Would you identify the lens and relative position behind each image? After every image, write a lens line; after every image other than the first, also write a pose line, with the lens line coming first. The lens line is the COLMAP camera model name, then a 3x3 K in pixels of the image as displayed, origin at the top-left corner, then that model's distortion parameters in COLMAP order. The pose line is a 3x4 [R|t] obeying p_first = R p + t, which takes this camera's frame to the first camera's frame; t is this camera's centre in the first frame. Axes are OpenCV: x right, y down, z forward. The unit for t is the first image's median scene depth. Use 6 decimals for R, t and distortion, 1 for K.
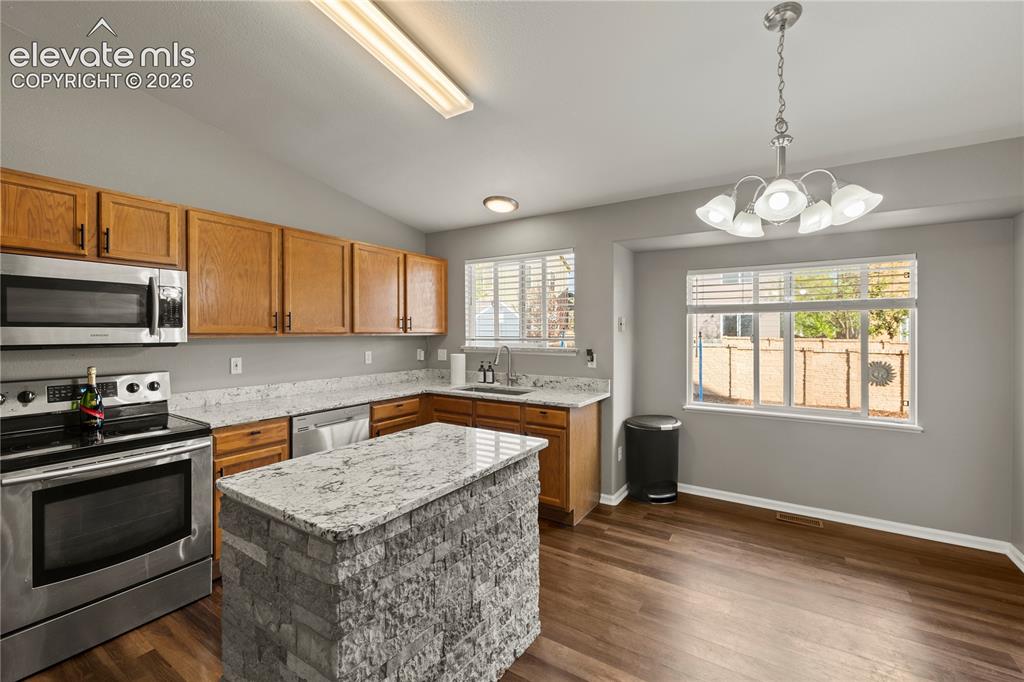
lens RADIAL K [[435.0, 0, 511.0], [0, 435.0, 328.3], [0, 0, 1]] dist [0.000760, 0.000471]
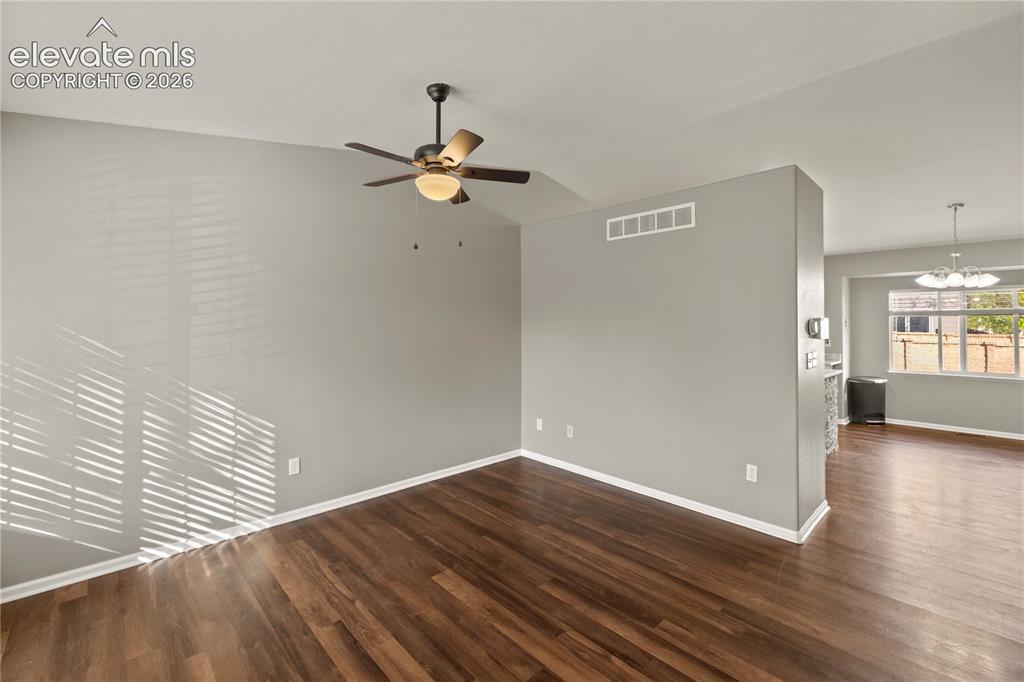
lens RADIAL K [[436.7, 0, 509.3], [0, 436.7, 319.7], [0, 0, 1]] dist [-0.001771, -0.000268]
pose [[0.969305, 0.000184, -0.245860, -0.910432], [-0.002072, 0.999970, -0.007419, -0.005982], [0.245851, 0.007700, 0.969277, -1.489728]]
